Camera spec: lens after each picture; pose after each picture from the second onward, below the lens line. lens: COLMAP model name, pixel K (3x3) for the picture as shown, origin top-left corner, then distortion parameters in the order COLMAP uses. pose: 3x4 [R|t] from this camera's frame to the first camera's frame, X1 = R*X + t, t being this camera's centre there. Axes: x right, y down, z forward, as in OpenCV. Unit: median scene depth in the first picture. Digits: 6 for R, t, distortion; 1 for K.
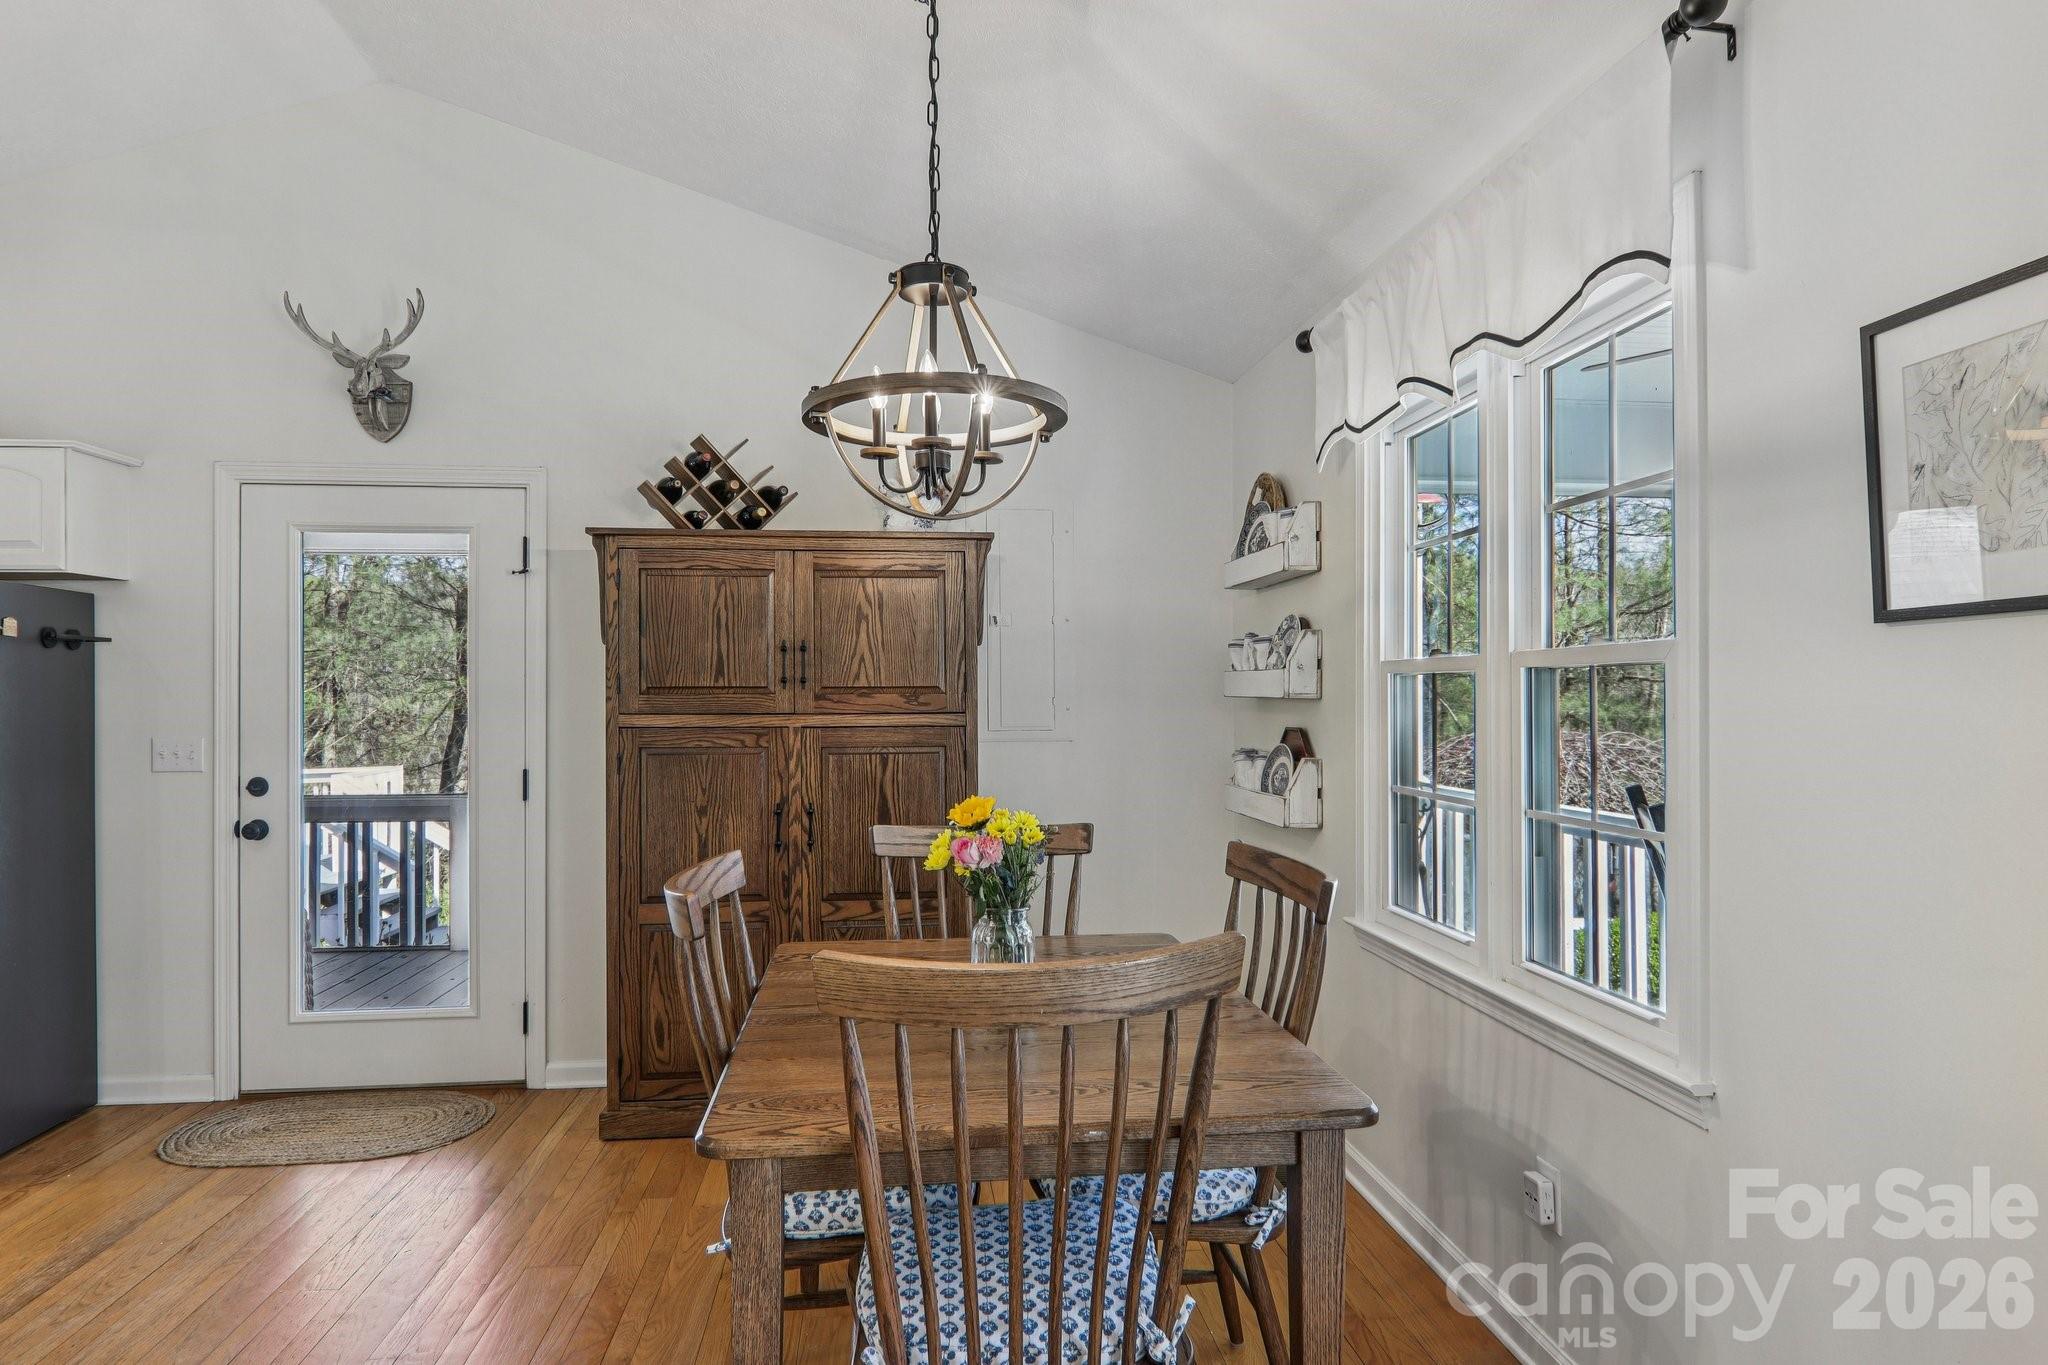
lens RADIAL K [[1155.3, 0, 1024.0], [0, 1155.3, 684.9], [0, 0, 1]] dist [-0.005193, -0.008718]
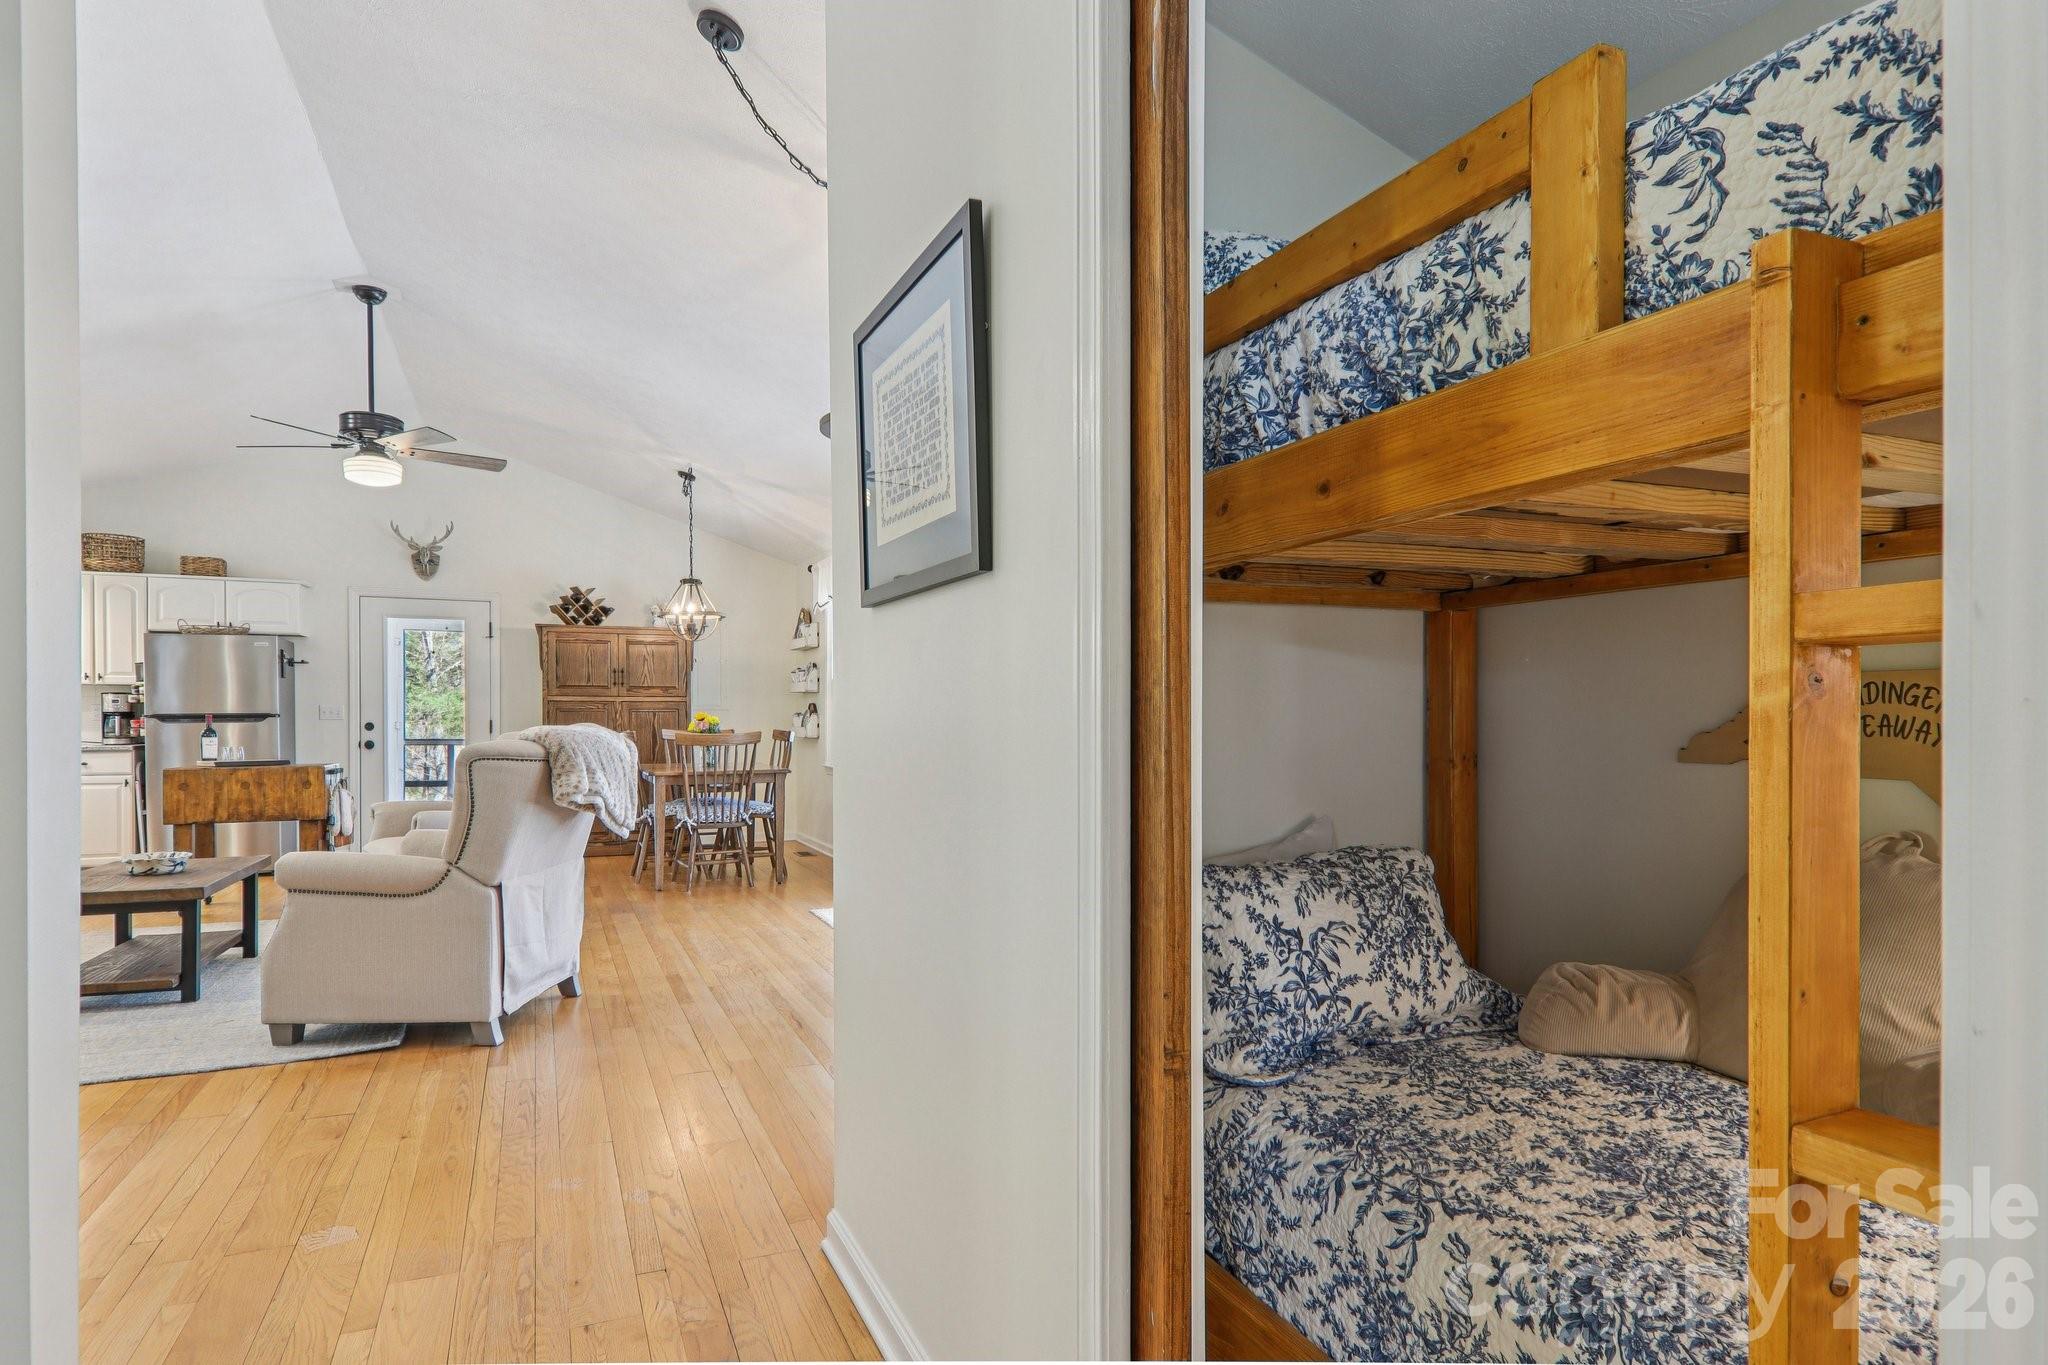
lens RADIAL K [[1155.3, 0, 1042.5], [0, 1155.3, 736.5], [0, 0, 1]] dist [-0.005193, -0.008718]
pose [[0.955519, -0.000363, 0.294929, -0.051838], [-0.007765, 0.999622, 0.026388, 0.039493], [-0.294827, -0.027504, 0.955155, -1.780069]]
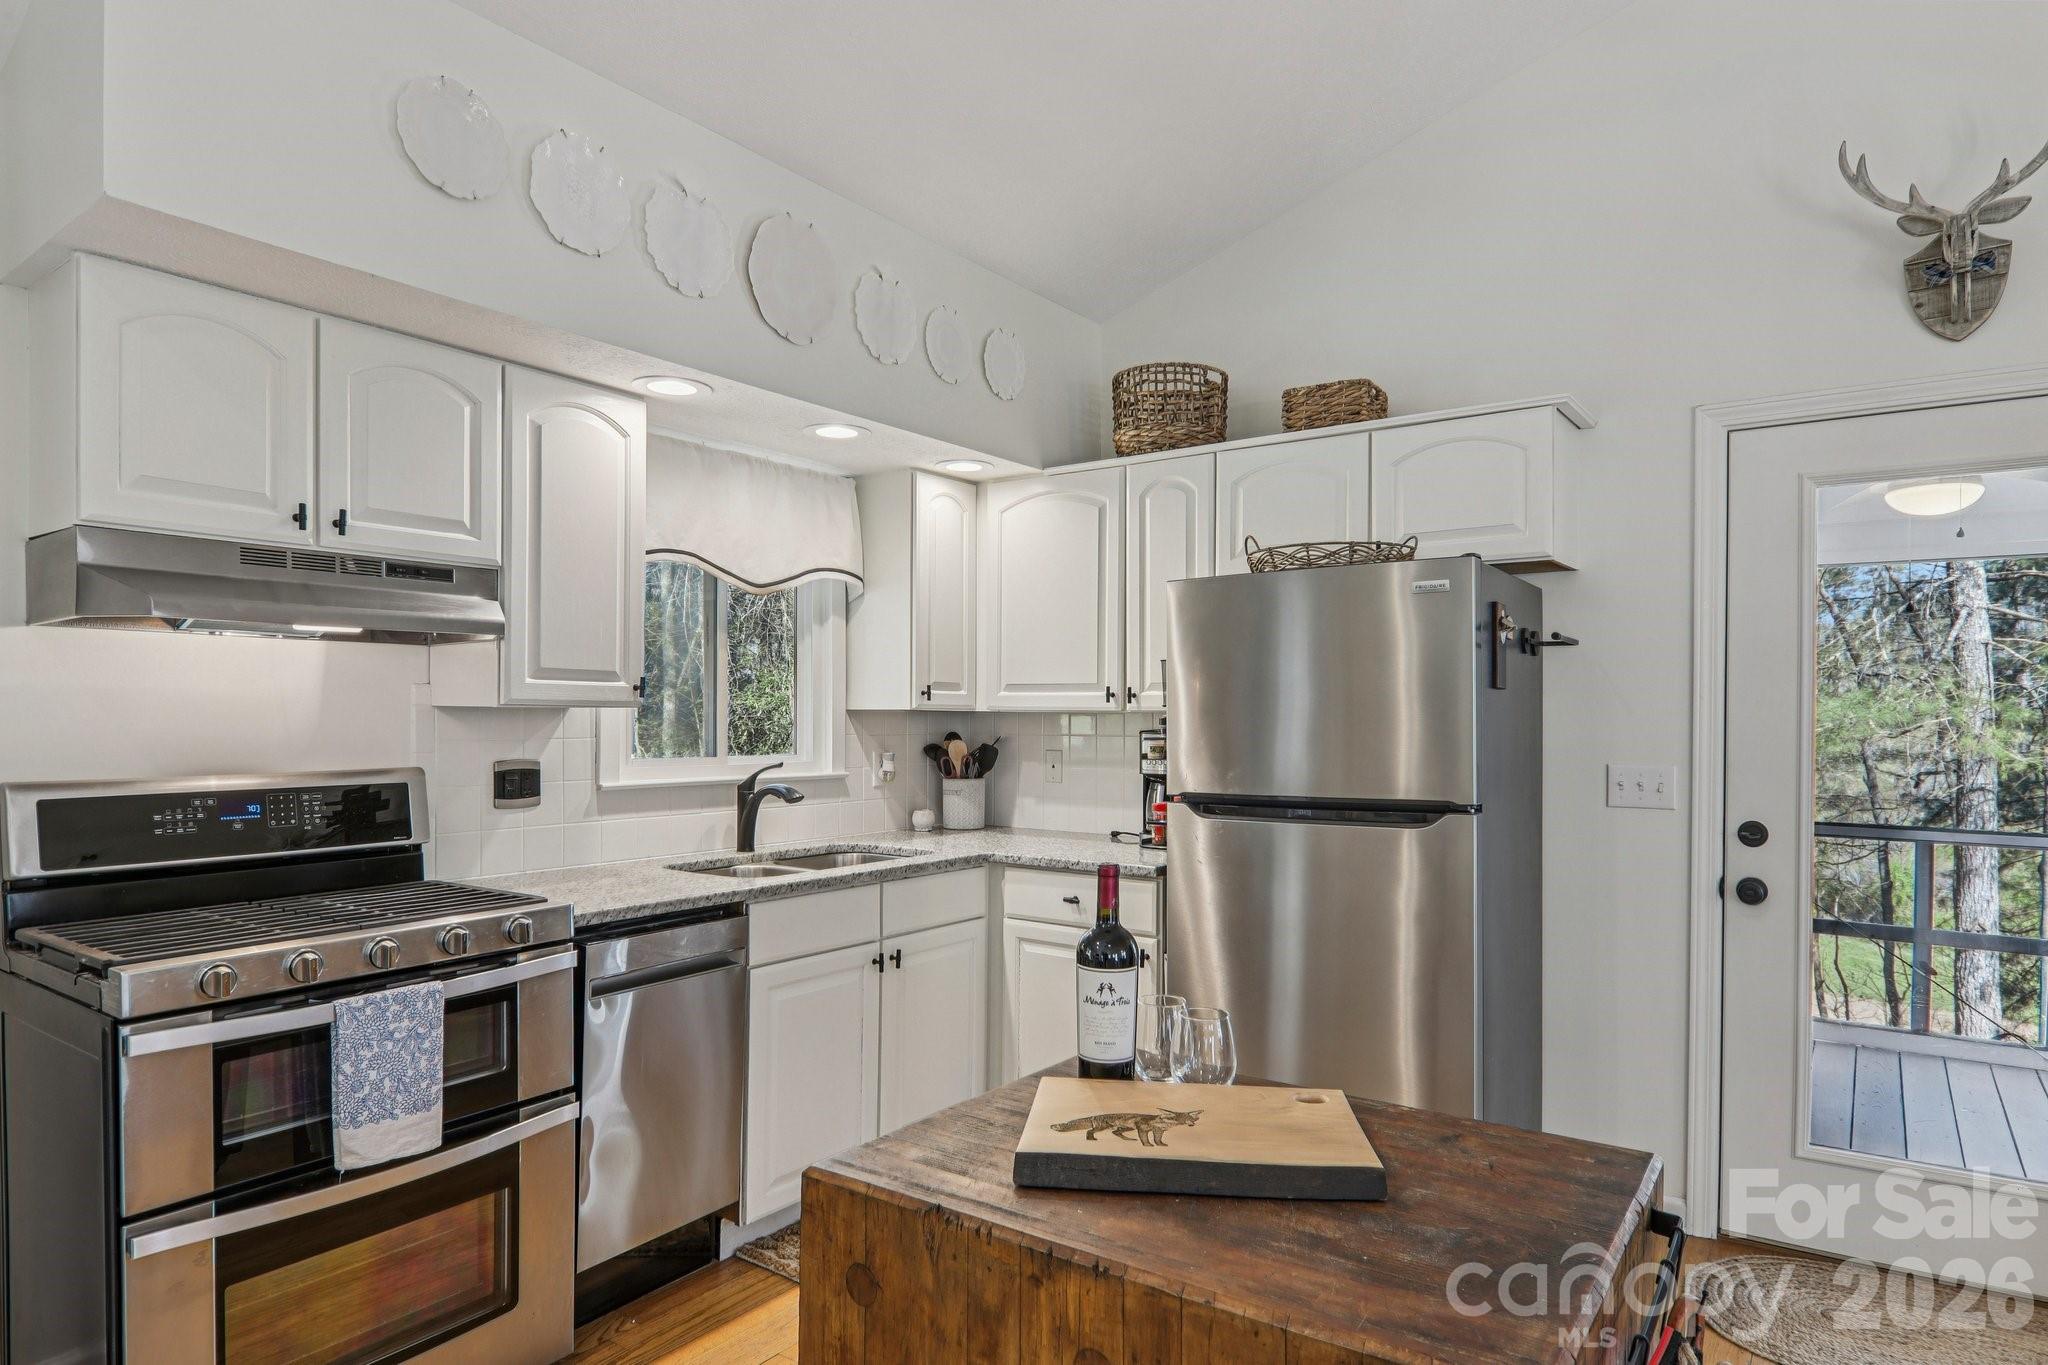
lens RADIAL K [[1155.3, 0, 1060.6], [0, 1155.3, 721.4], [0, 0, 1]] dist [-0.005193, -0.008718]
pose [[0.746214, 0.010436, -0.665624, -0.543958], [0.000868, 0.999861, 0.016649, 0.002677], [0.665705, -0.013001, 0.746101, 0.151488]]
